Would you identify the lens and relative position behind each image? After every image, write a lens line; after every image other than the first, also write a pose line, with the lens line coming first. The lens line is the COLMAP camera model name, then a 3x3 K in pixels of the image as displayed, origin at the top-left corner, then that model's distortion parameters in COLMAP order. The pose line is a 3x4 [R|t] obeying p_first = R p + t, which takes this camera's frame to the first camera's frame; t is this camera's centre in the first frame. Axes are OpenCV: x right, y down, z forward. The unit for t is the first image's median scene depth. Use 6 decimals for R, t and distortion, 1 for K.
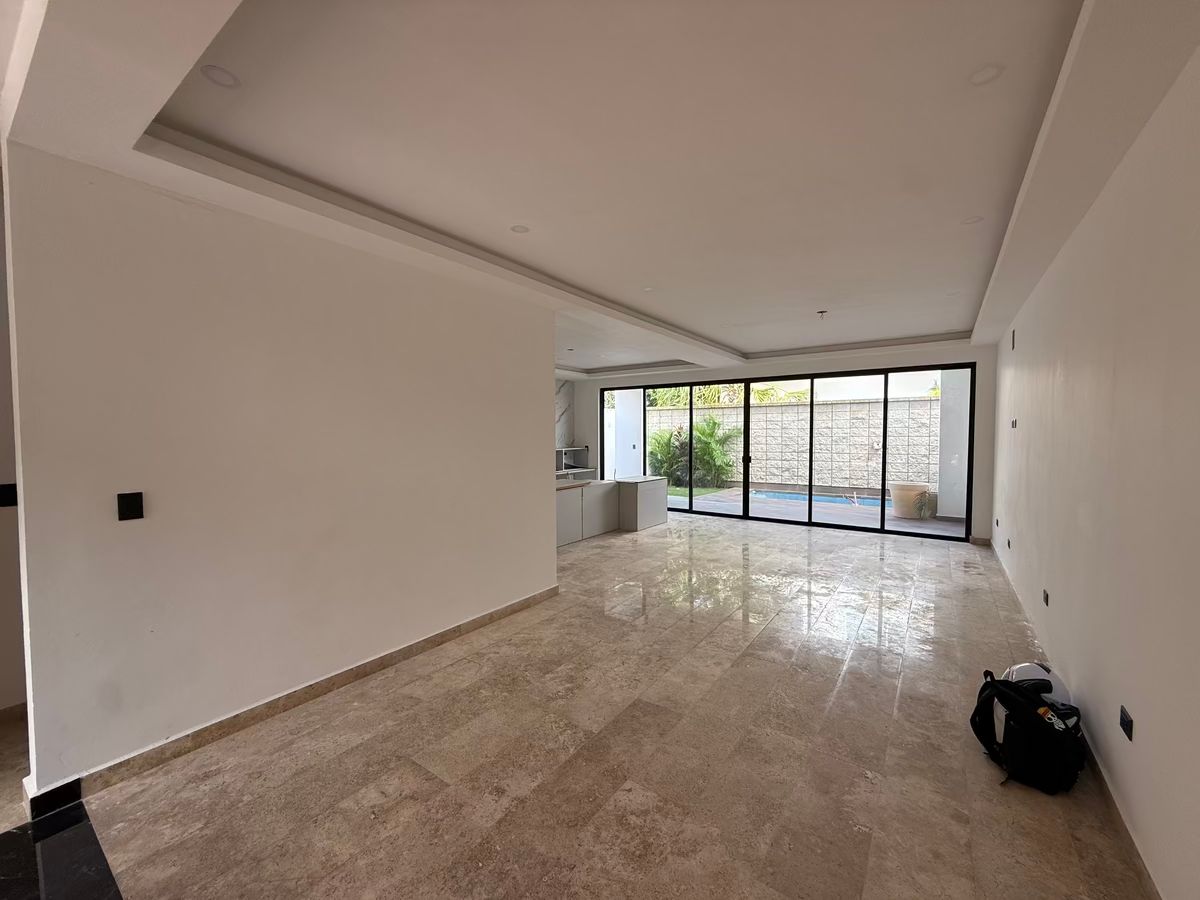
lens RADIAL K [[478.2, 0, 601.0], [0, 478.2, 455.7], [0, 0, 1]] dist [-0.002084, -0.000226]
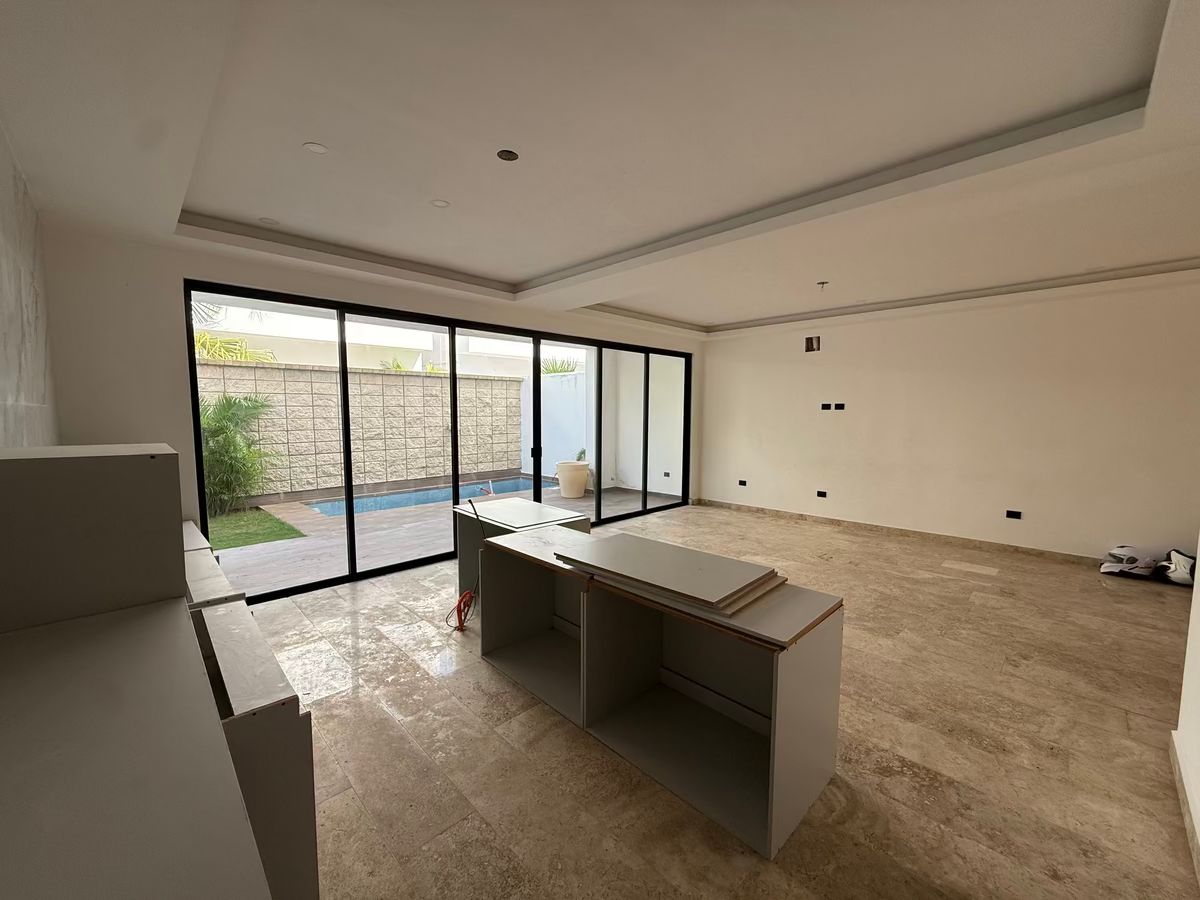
lens RADIAL K [[478.2, 0, 599.8], [0, 478.2, 452.6], [0, 0, 1]] dist [-0.002084, -0.000226]
pose [[0.178045, -0.082134, 0.980589, -0.247160], [0.042781, 0.996214, 0.075675, -0.028862], [-0.983092, 0.028477, 0.180885, 0.563734]]
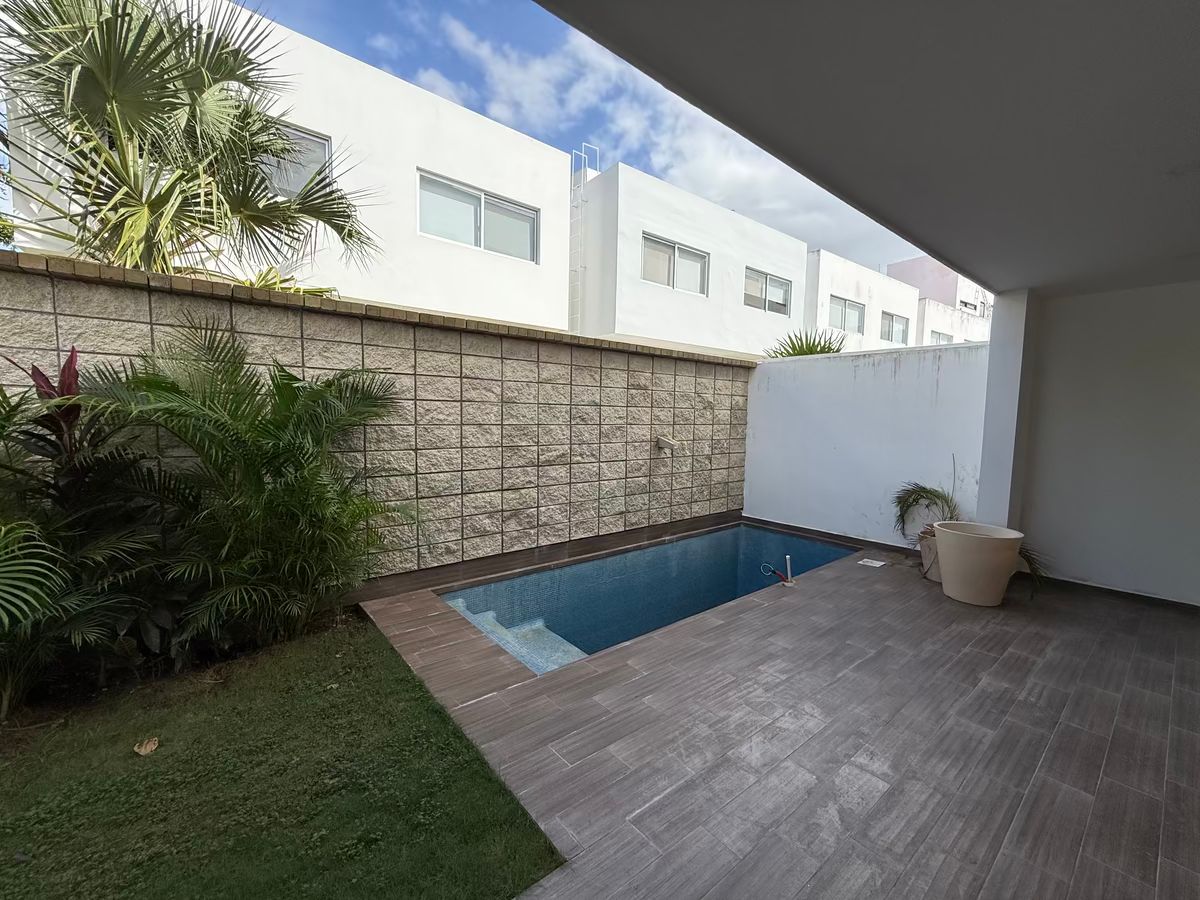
lens RADIAL K [[478.2, 0, 599.8], [0, 478.2, 451.3], [0, 0, 1]] dist [-0.002084, -0.000226]
pose [[0.285896, -0.061276, 0.956299, 0.062160], [0.027260, 0.998070, 0.055803, -0.041719], [-0.957873, 0.010115, 0.287015, 0.908125]]
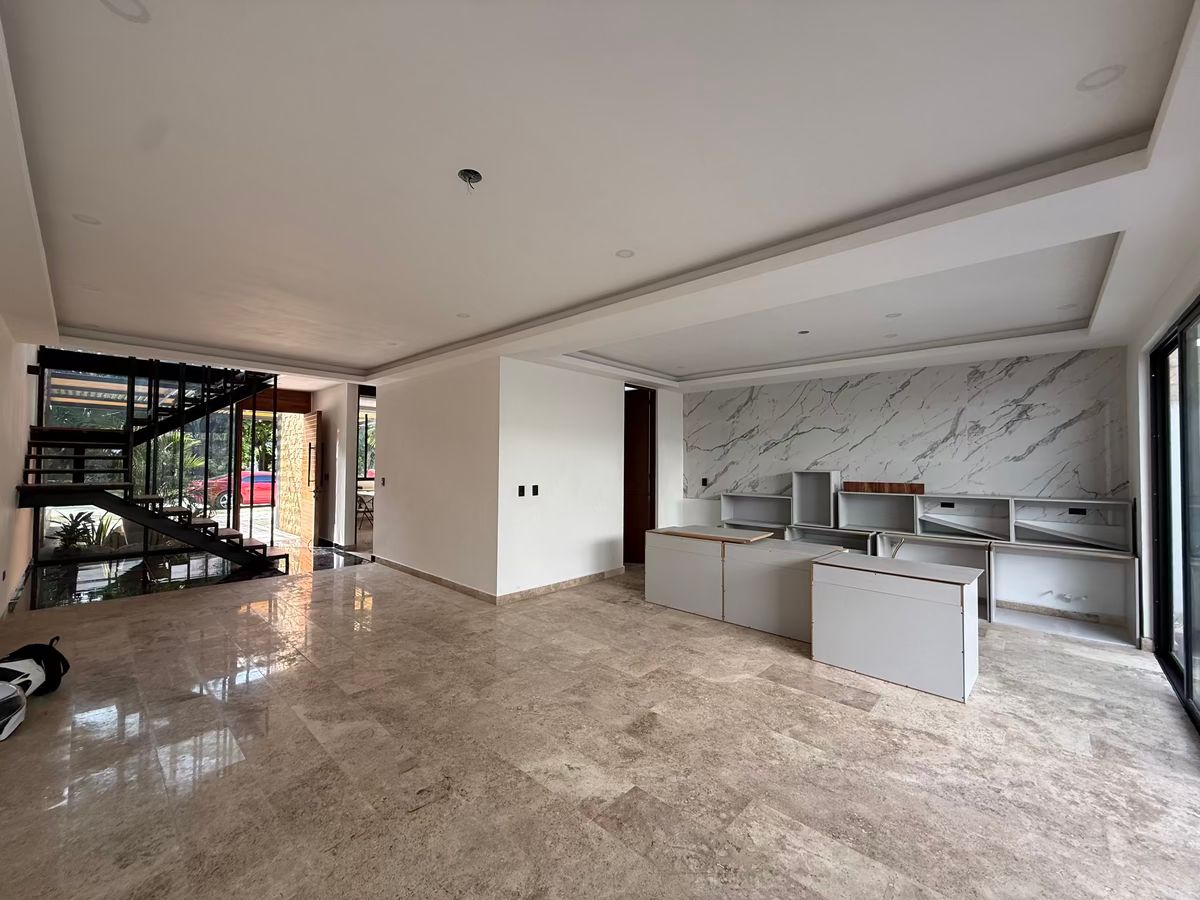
lens RADIAL K [[478.2, 0, 602.1], [0, 478.2, 449.1], [0, 0, 1]] dist [-0.002084, -0.000226]
pose [[-0.136454, -0.023725, -0.990362, 0.383867], [-0.051097, 0.998551, -0.016881, -0.027552], [0.989328, 0.048301, -0.137468, 0.528233]]
